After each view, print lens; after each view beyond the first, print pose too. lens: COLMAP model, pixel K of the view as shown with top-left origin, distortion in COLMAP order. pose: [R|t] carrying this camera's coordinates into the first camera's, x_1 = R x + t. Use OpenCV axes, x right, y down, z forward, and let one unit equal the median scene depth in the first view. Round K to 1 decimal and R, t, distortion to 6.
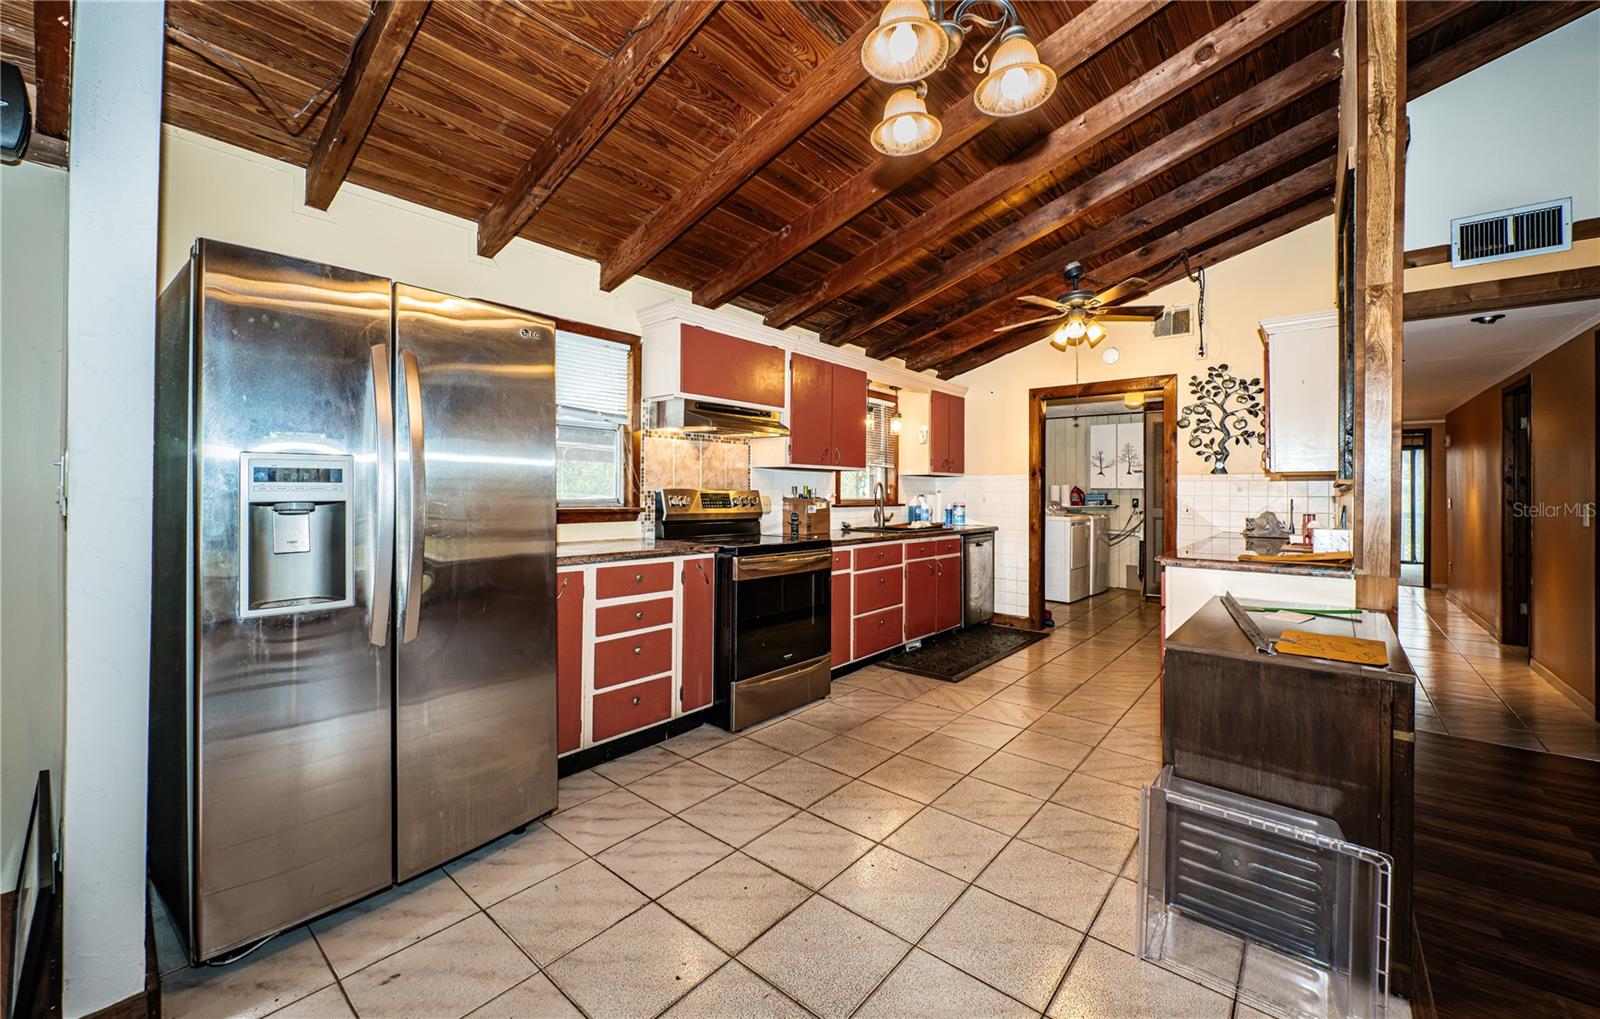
lens RADIAL K [[627.3, 0, 800.1], [0, 627.3, 496.5], [0, 0, 1]] dist [-0.001438, 0.000004]
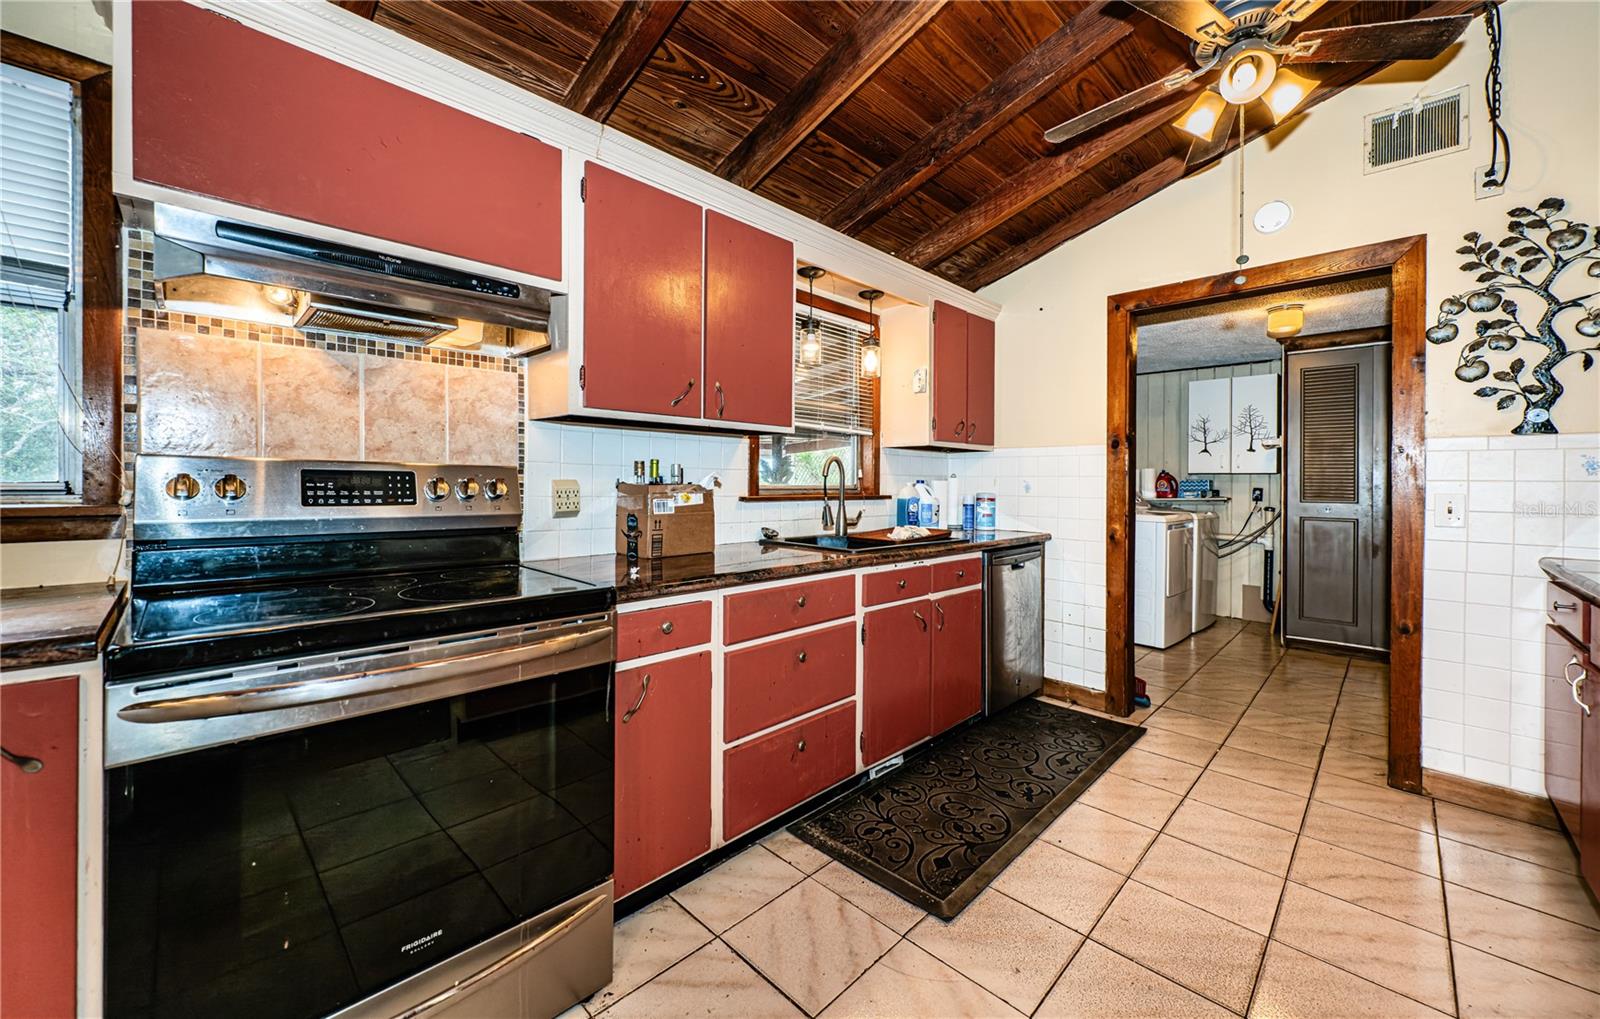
lens RADIAL K [[614.3, 0, 800.9], [0, 614.3, 488.9], [0, 0, 1]] dist [0.000550, -0.000146]
pose [[0.996963, 0.001987, -0.077849, 0.149232], [-0.001660, 0.999990, 0.004265, 0.003711], [0.077857, -0.004123, 0.996956, 0.481244]]
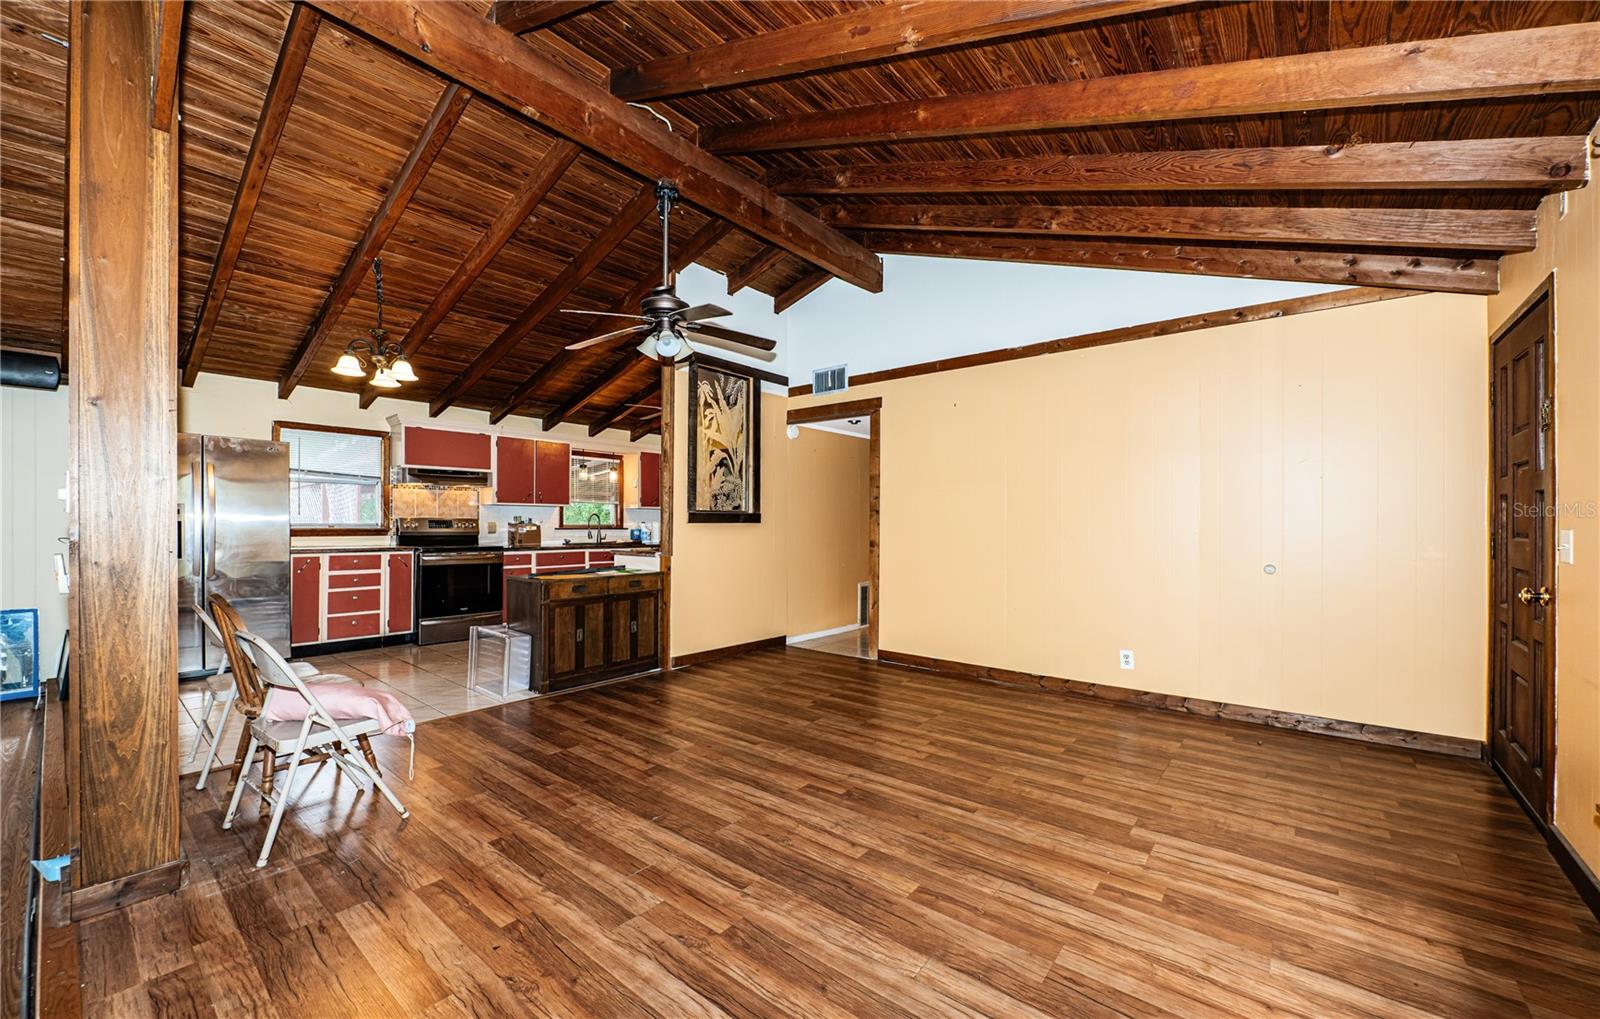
lens RADIAL K [[643.6, 0, 799.0], [0, 643.6, 532.2], [0, 0, 1]] dist [-0.001816, -0.000795]
pose [[0.999992, -0.003814, 0.001505, 0.667434], [0.003808, 0.999985, 0.003990, 0.019424], [-0.001520, -0.003984, 0.999991, -0.609055]]
